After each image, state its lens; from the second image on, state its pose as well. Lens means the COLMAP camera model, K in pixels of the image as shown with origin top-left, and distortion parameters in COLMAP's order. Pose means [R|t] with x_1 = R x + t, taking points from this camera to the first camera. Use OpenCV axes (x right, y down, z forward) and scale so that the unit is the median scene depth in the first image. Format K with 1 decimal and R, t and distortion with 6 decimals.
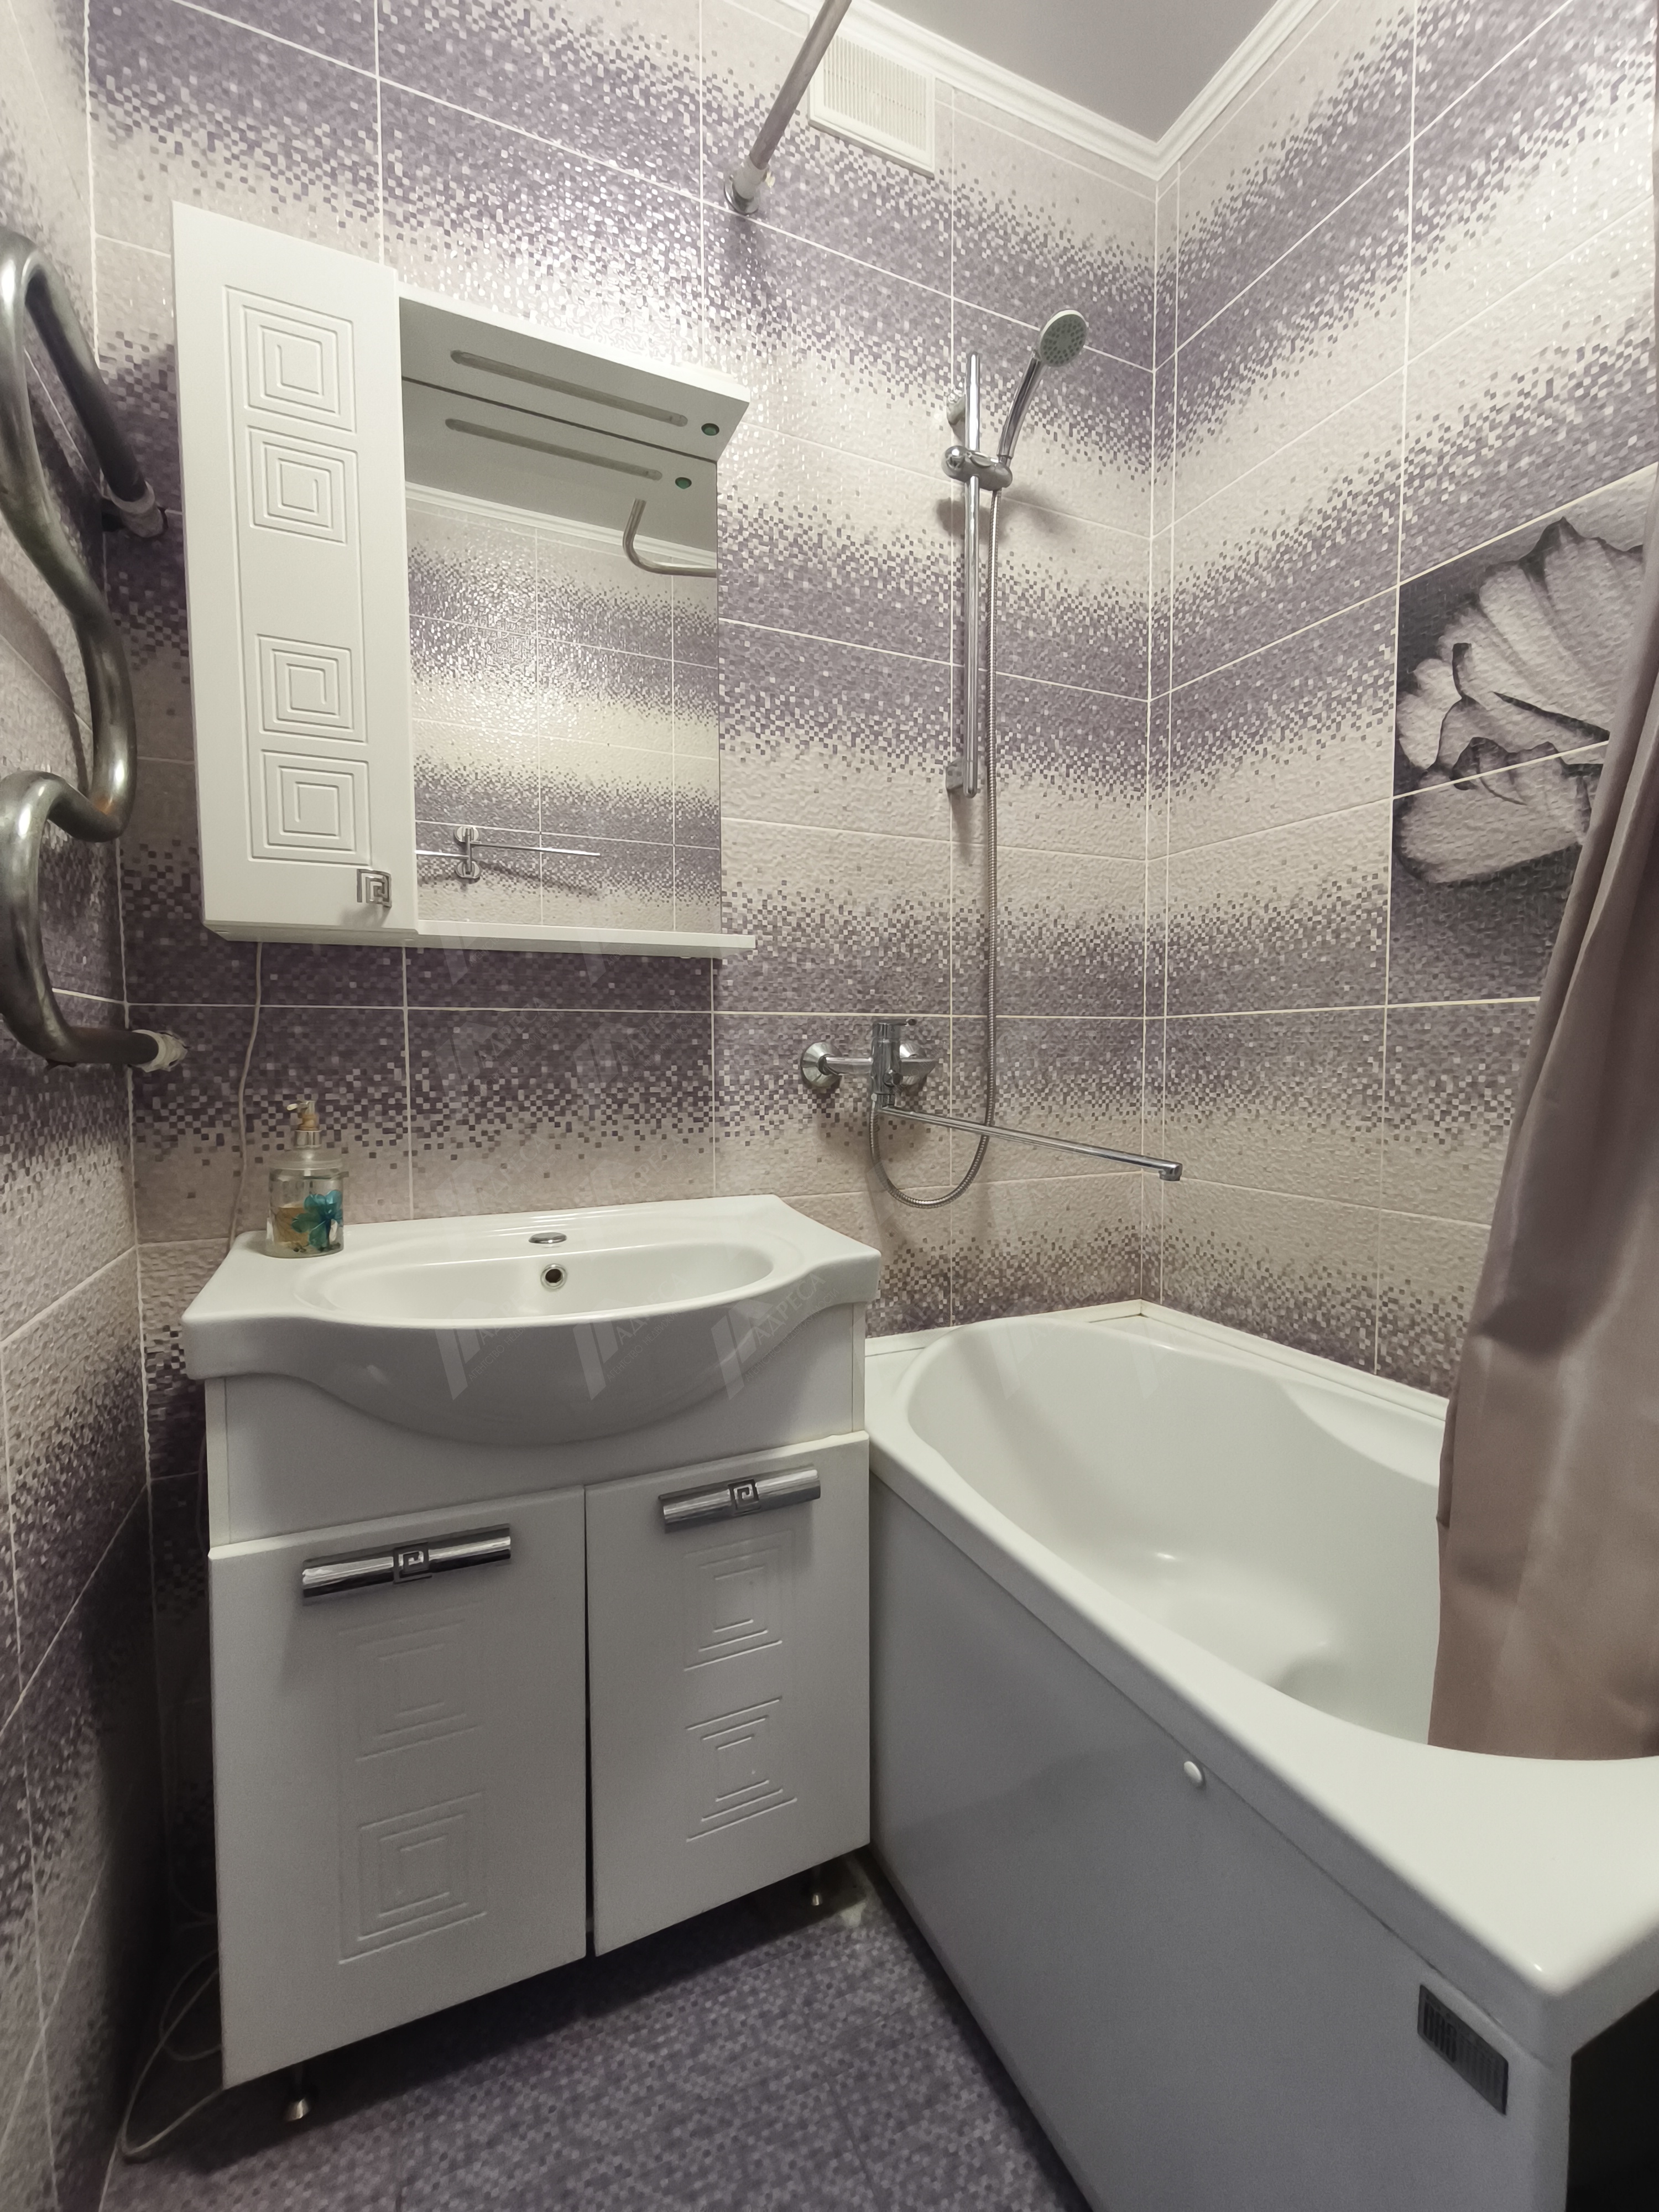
lens RADIAL K [[937.3, 0, 829.7], [0, 937.3, 1102.3], [0, 0, 1]] dist [-0.001675, 0.001221]
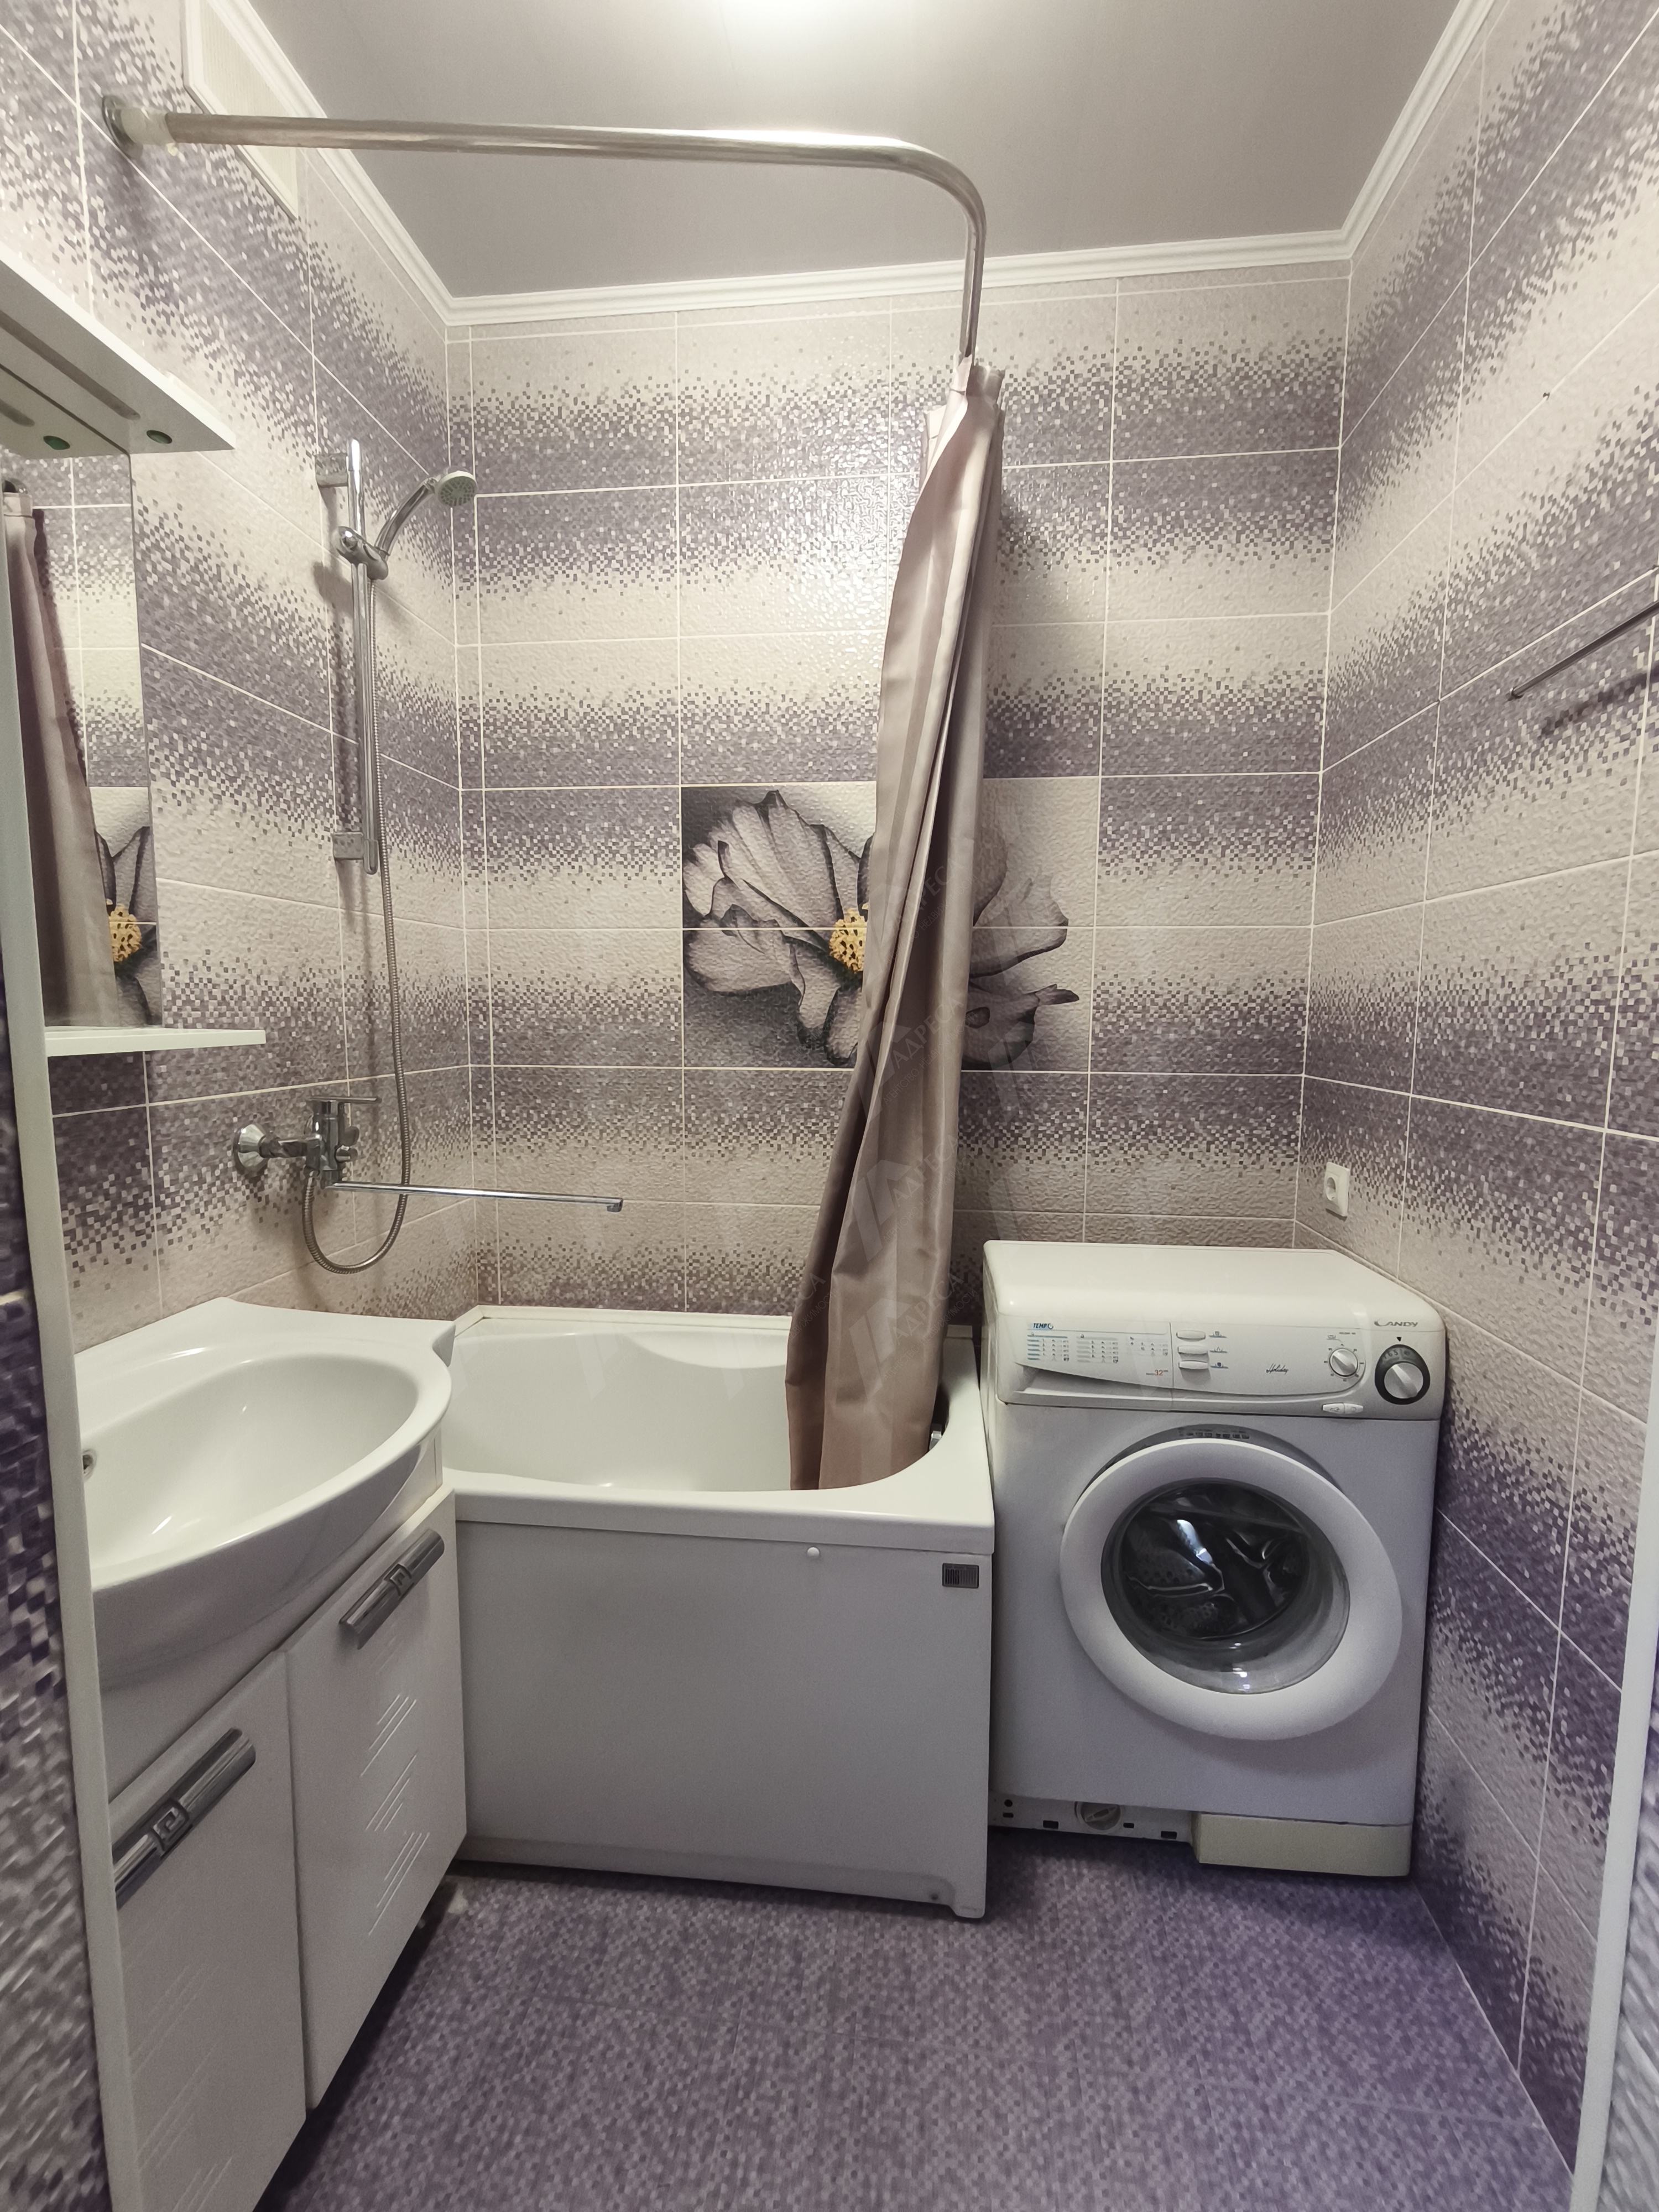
lens RADIAL K [[937.3, 0, 829.7], [0, 937.3, 1102.3], [0, 0, 1]] dist [-0.001675, 0.001221]
pose [[0.512097, -0.078565, 0.855327, -0.531804], [0.039109, 0.996908, 0.068155, -0.131260], [-0.858037, -0.001451, 0.513586, 0.029149]]
